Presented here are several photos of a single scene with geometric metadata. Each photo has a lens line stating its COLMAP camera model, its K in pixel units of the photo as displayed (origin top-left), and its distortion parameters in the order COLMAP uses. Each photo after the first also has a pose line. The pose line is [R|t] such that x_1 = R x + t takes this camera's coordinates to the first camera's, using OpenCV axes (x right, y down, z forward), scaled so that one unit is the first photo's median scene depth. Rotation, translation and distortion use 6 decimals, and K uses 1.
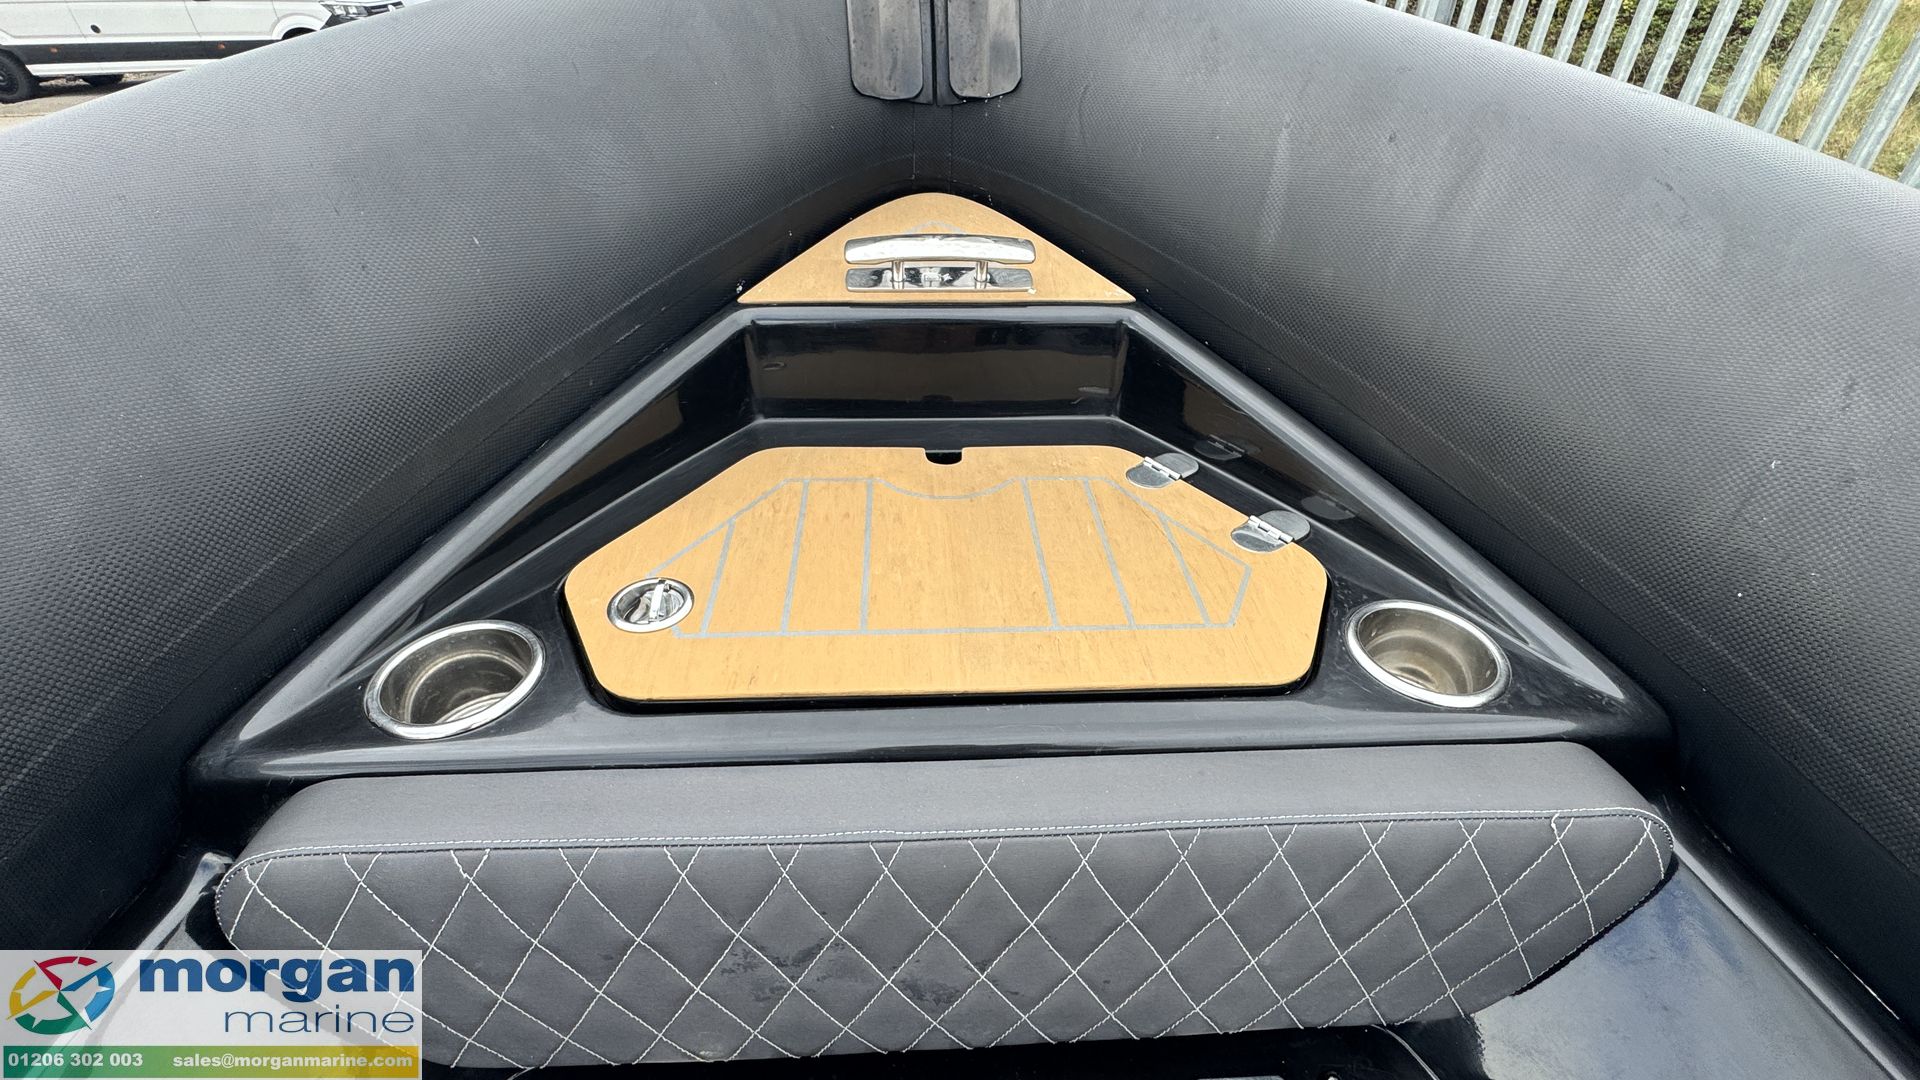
lens RADIAL K [[867.6, 0, 960.0], [0, 867.6, 540.0], [0, 0, 1]] dist [-0.003041, -0.000858]
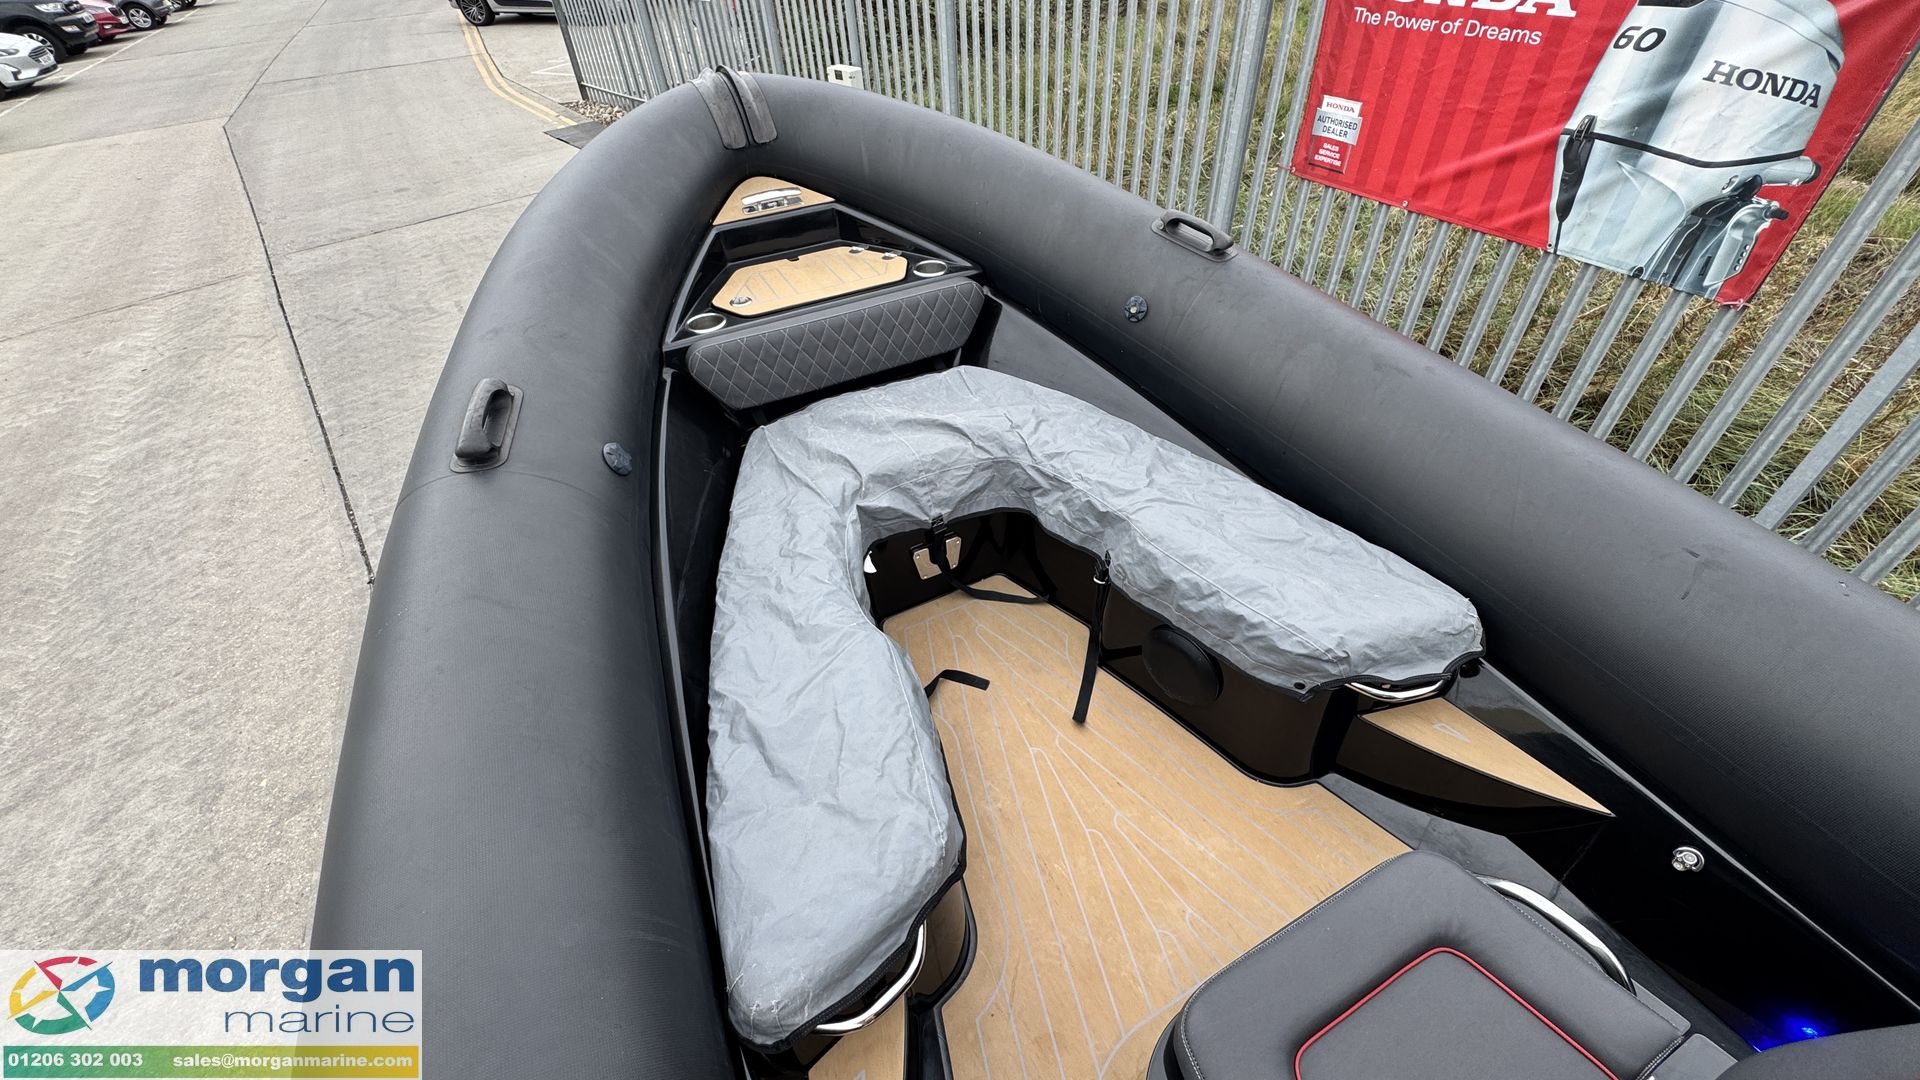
lens RADIAL K [[770.1, 0, 963.7], [0, 770.1, 538.4], [0, 0, 1]] dist [-0.003785, -0.000043]
pose [[0.909348, -0.313626, 0.273358, -0.547482], [0.282921, 0.947907, 0.146381, 0.641542], [-0.305027, -0.055773, 0.950709, -1.959213]]
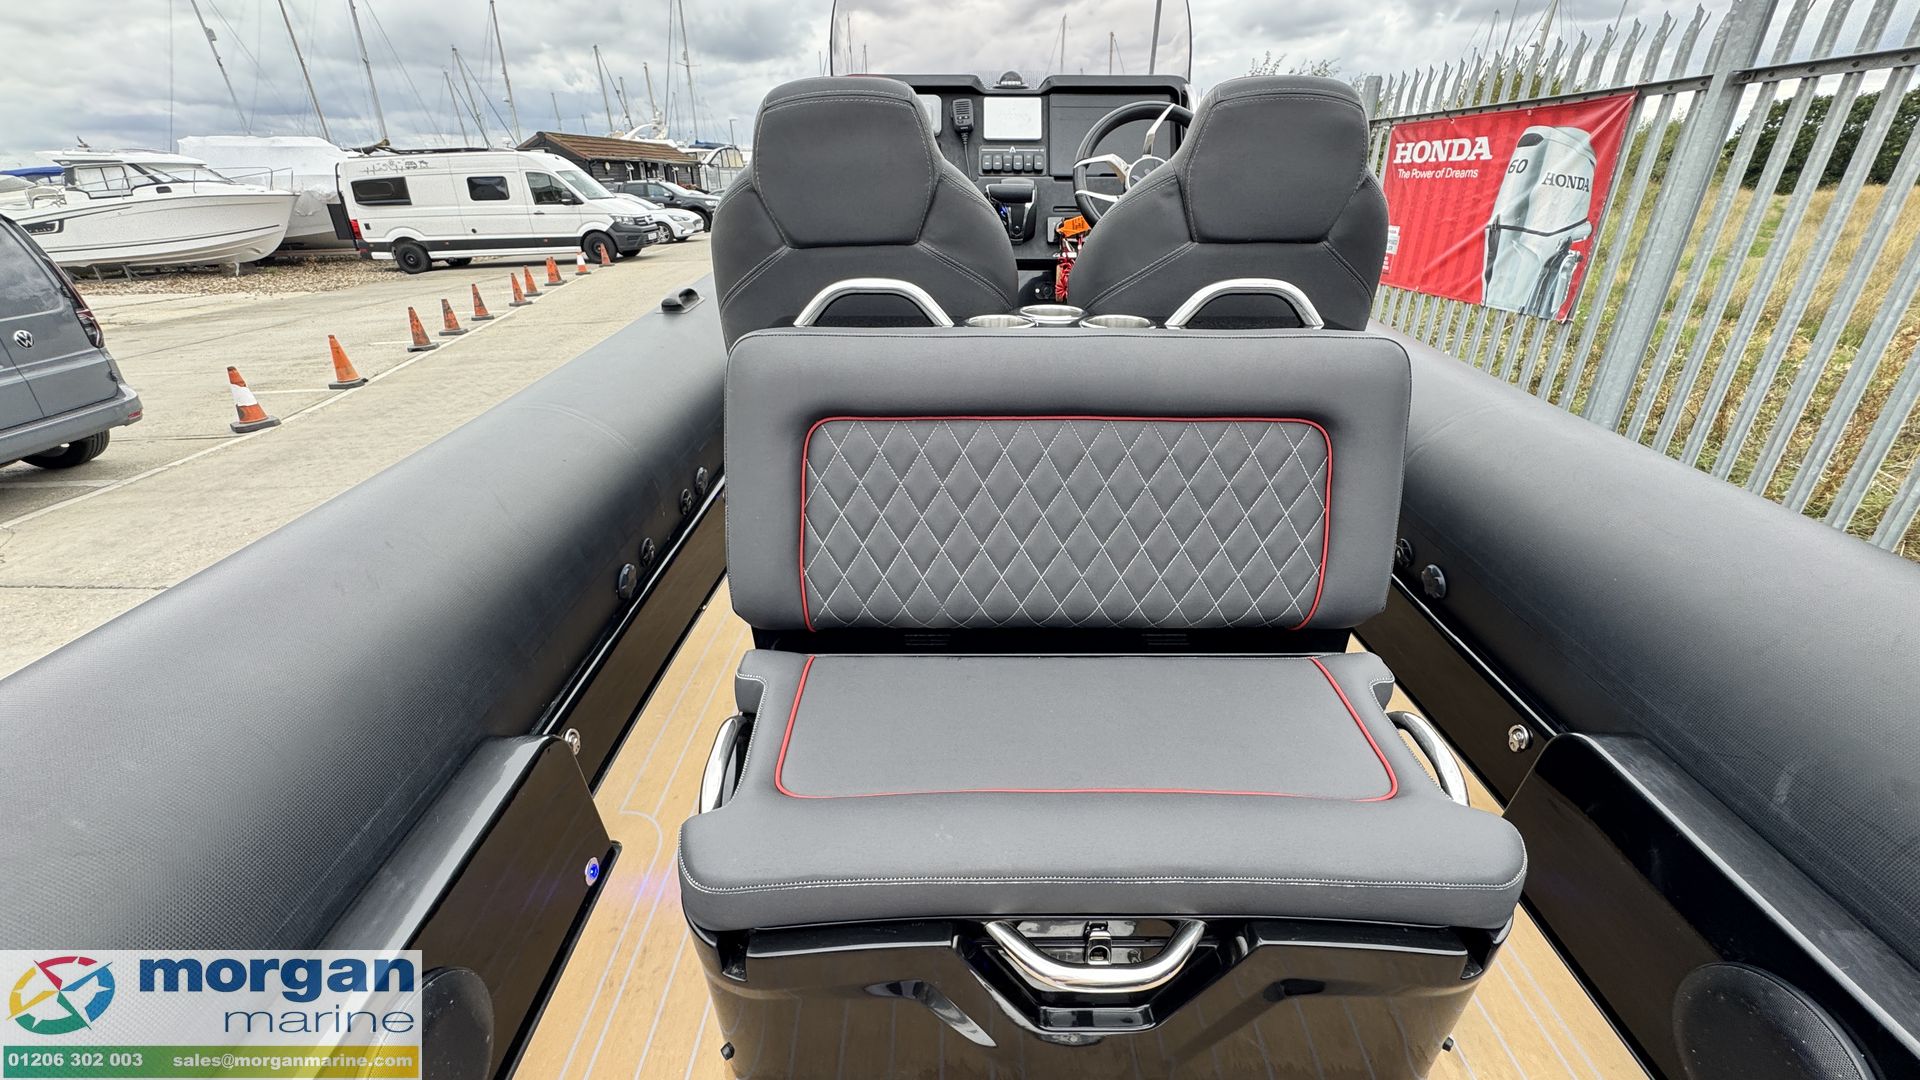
lens RADIAL K [[773.3, 0, 960.0], [0, 773.3, 540.0], [0, 0, 1]] dist [-0.003555, 0.000015]
pose [[0.998326, 0.009373, -0.057078, 0.182730], [-0.018916, 0.985429, -0.169031, 3.291799], [0.054662, 0.169828, 0.983957, -4.452726]]
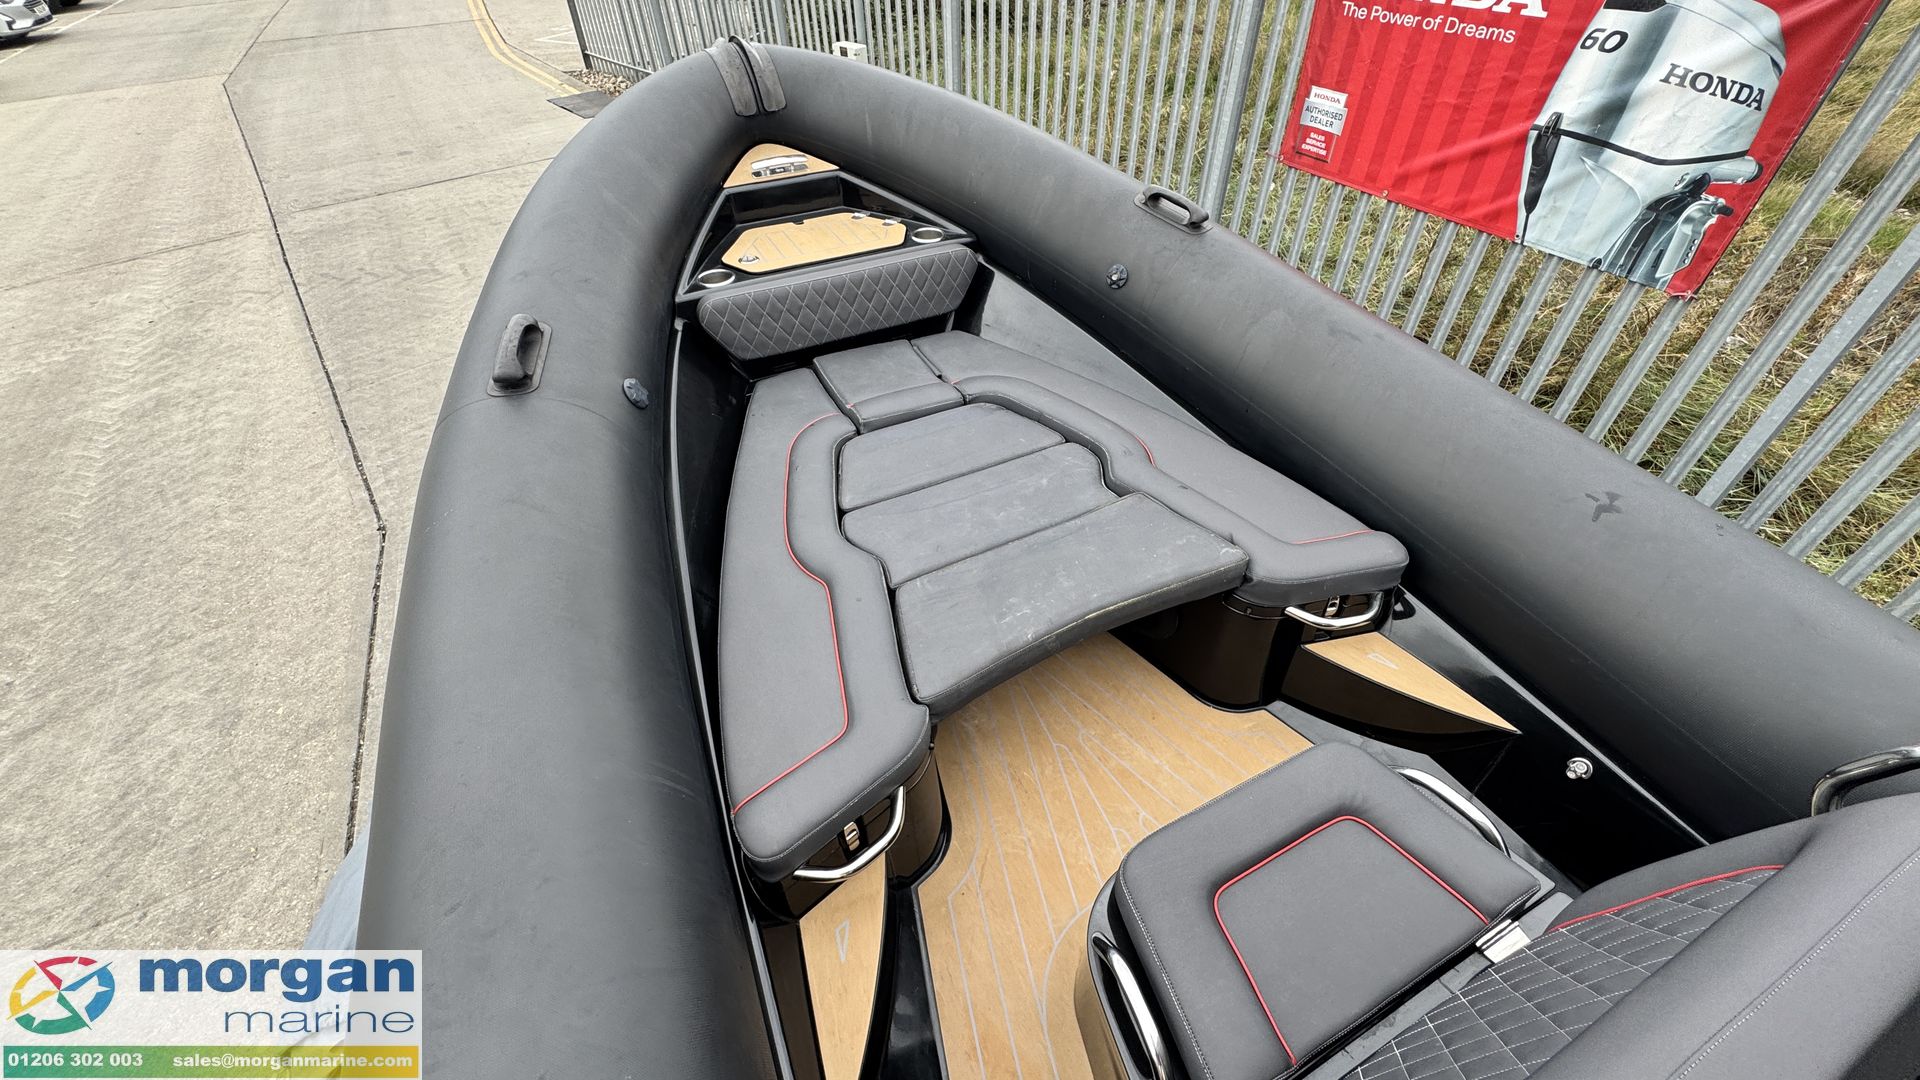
lens RADIAL K [[770.1, 0, 963.7], [0, 770.1, 538.4], [0, 0, 1]] dist [-0.003785, -0.000043]
pose [[0.914979, -0.292818, 0.277618, -0.624922], [0.255012, 0.952837, 0.164533, 0.748430], [-0.312703, -0.079749, 0.946497, -2.157716]]
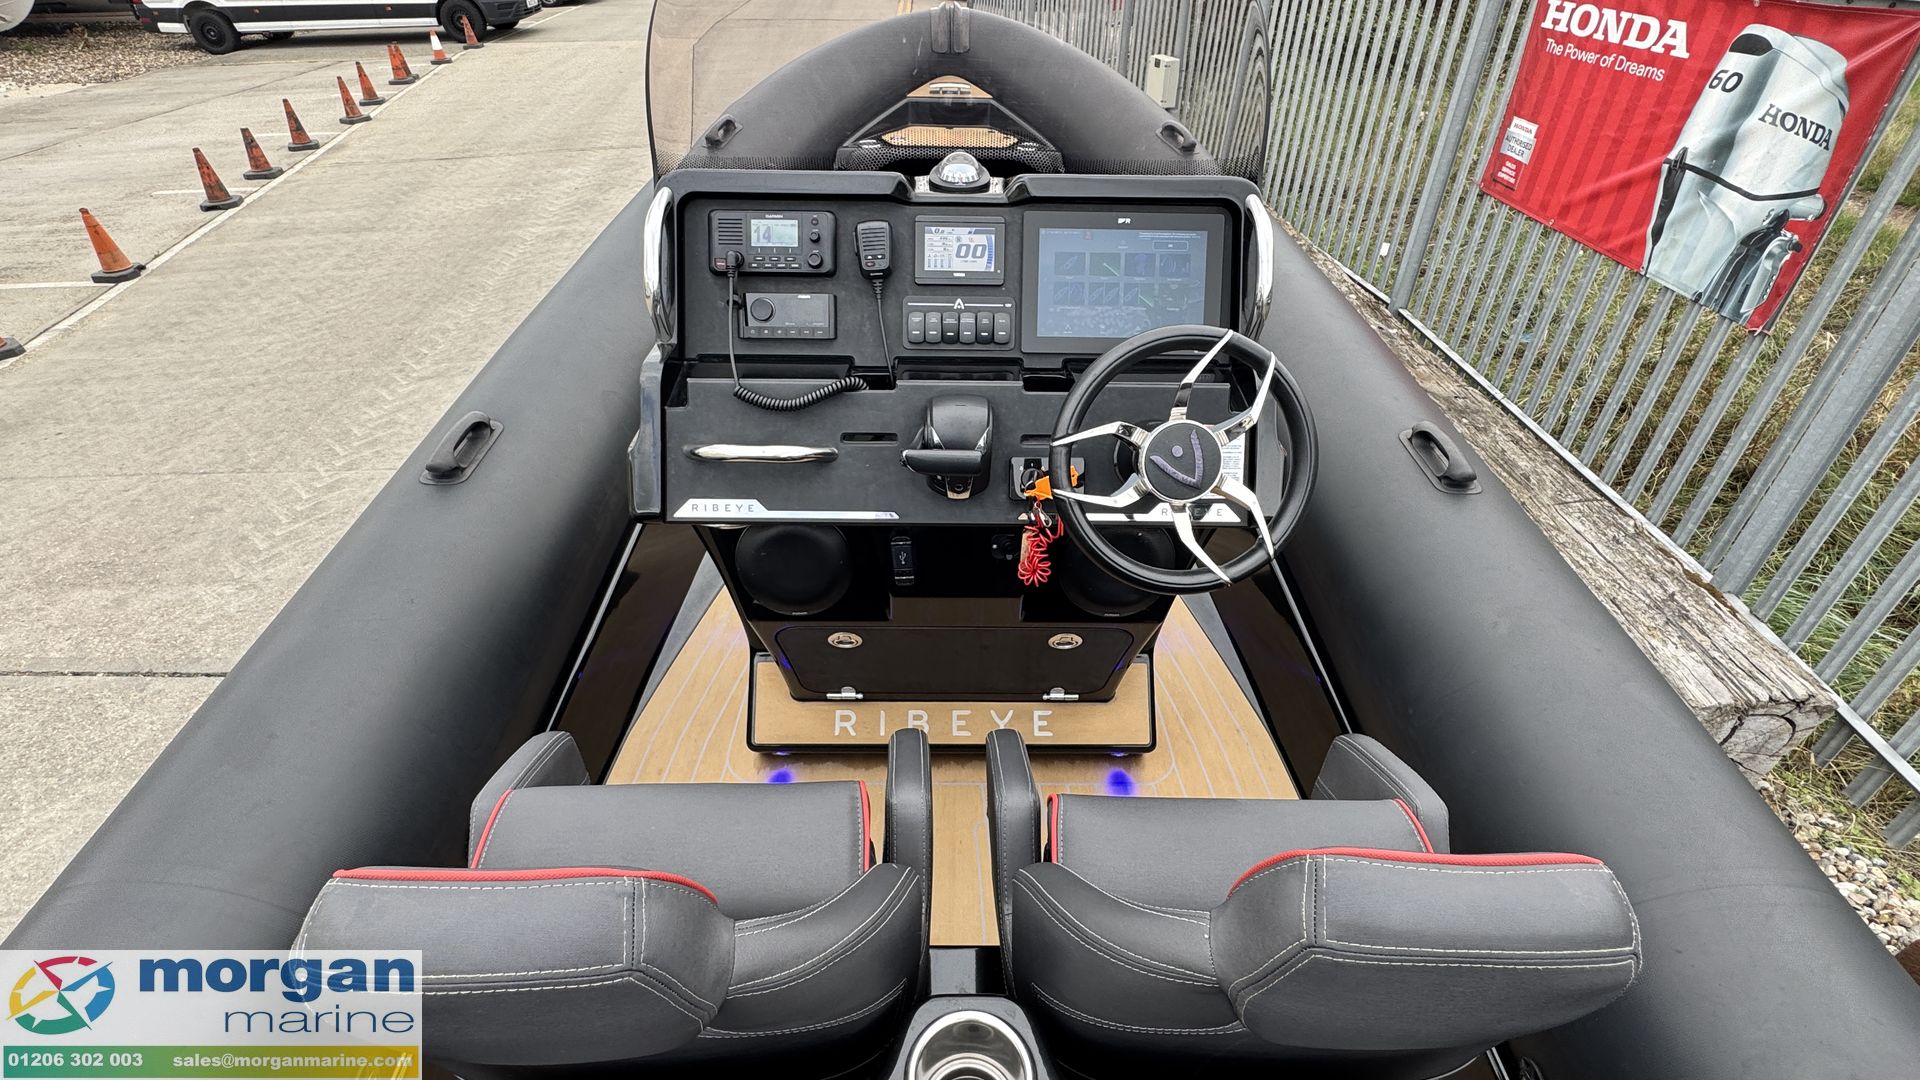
lens RADIAL K [[912.0, 0, 953.1], [0, 912.0, 540.2], [0, 0, 1]] dist [-0.002488, -0.000748]
pose [[0.998641, 0.028740, -0.043466, 0.277942], [-0.027993, 0.999451, 0.017698, 2.042211], [0.043951, -0.016457, 0.998898, -3.976932]]
